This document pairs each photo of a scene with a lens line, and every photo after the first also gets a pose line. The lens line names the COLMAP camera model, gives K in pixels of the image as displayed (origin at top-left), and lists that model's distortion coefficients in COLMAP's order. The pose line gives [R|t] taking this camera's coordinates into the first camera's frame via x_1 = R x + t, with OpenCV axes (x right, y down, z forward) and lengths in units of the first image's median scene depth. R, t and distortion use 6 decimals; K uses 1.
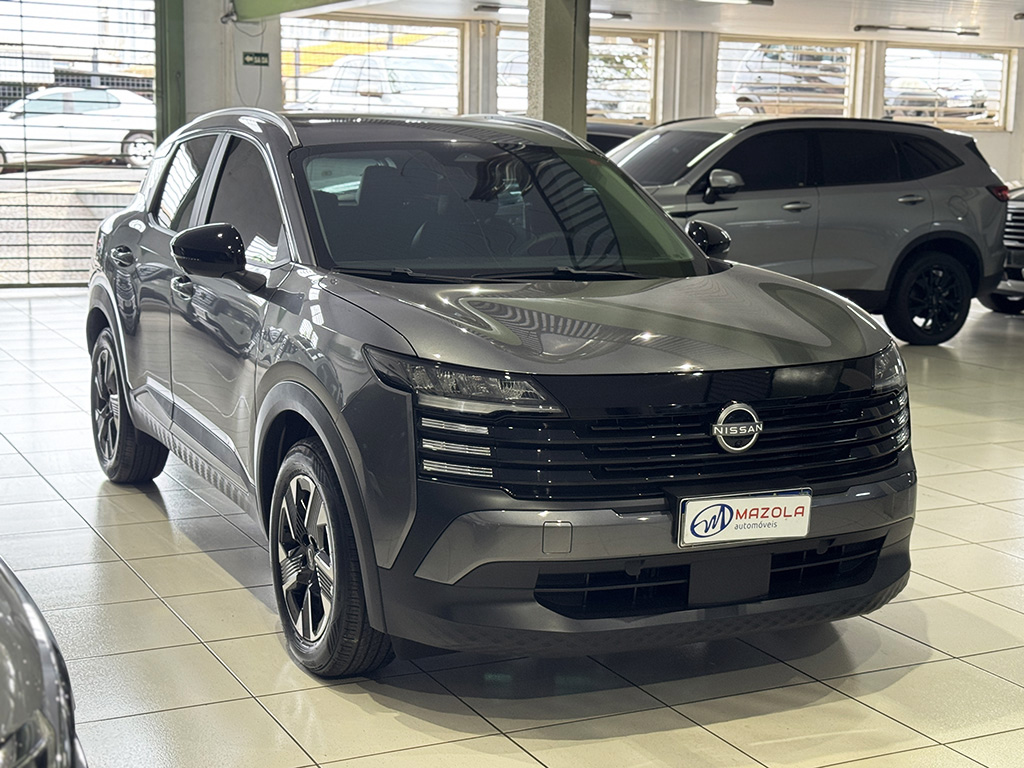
lens RADIAL K [[1596.3, 0, 519.0], [0, 1596.3, 386.1], [0, 0, 1]] dist [0.123893, 0.000000]
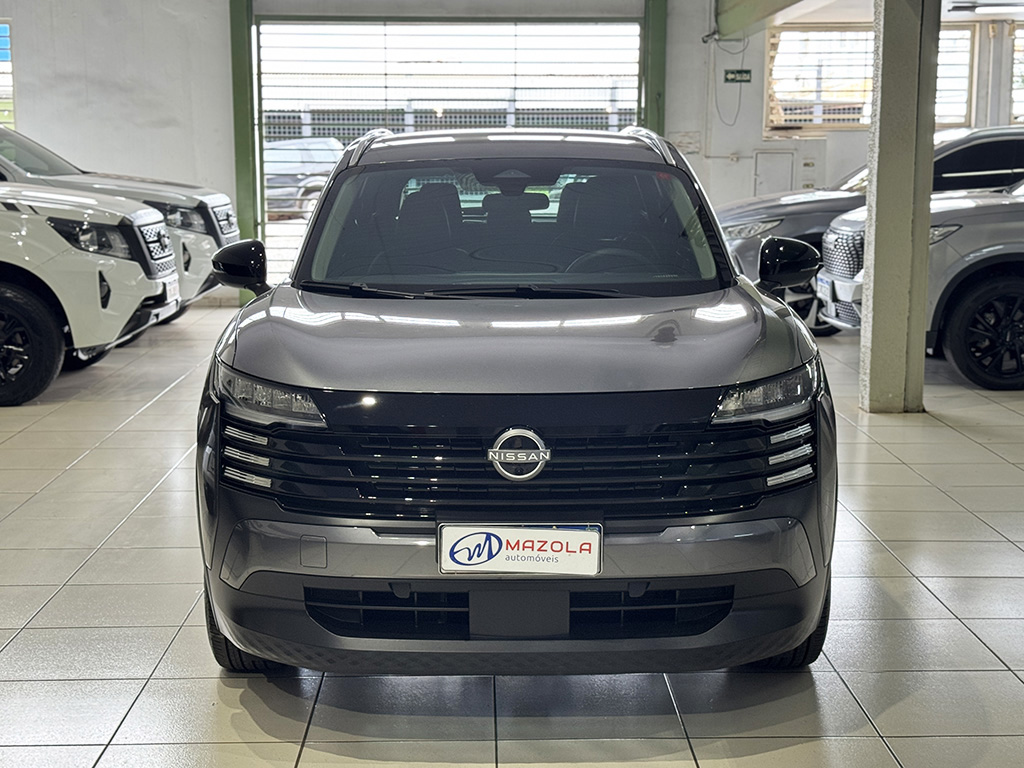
lens RADIAL K [[1596.3, 0, 506.5], [0, 1596.3, 383.2], [0, 0, 1]] dist [0.123893, 0.000000]
pose [[0.897591, 0.042039, -0.438820, 0.542425], [-0.047074, 0.998891, -0.000594, -0.015363], [0.438308, 0.021190, 0.898575, 0.139293]]
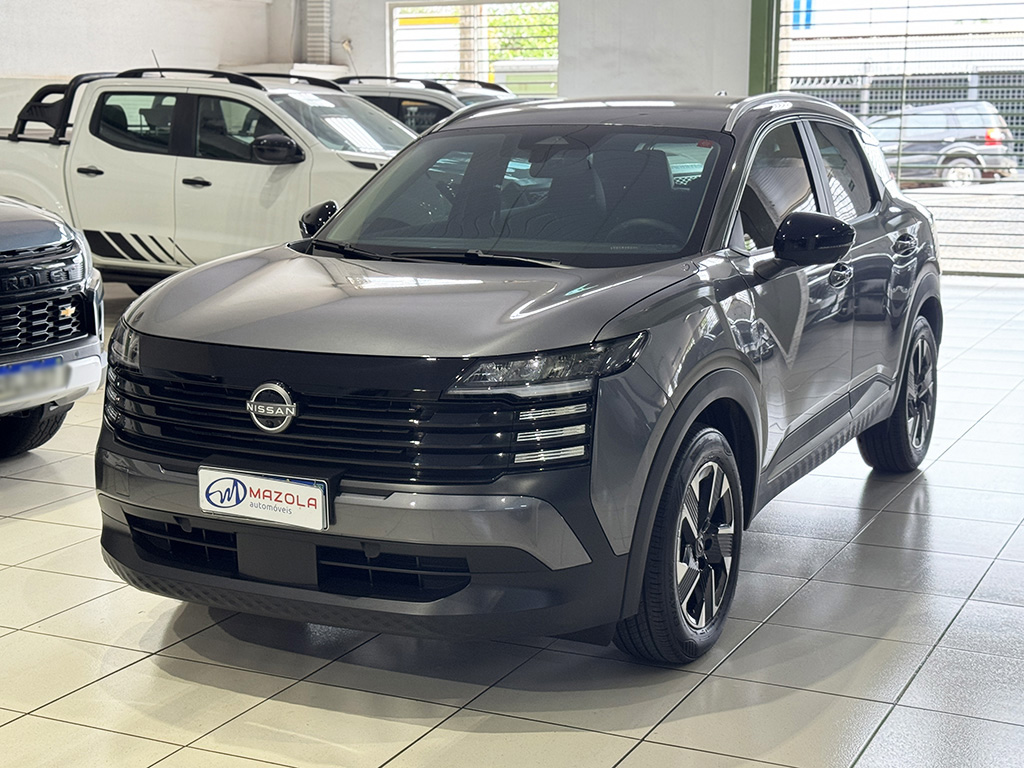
lens RADIAL K [[1596.3, 0, 480.2], [0, 1596.3, 400.9], [0, 0, 1]] dist [0.123893, 0.000000]
pose [[0.586125, 0.118652, -0.801486, 1.004570], [-0.108473, 0.991805, 0.067501, -0.059173], [0.802927, 0.047375, 0.594192, 0.509093]]
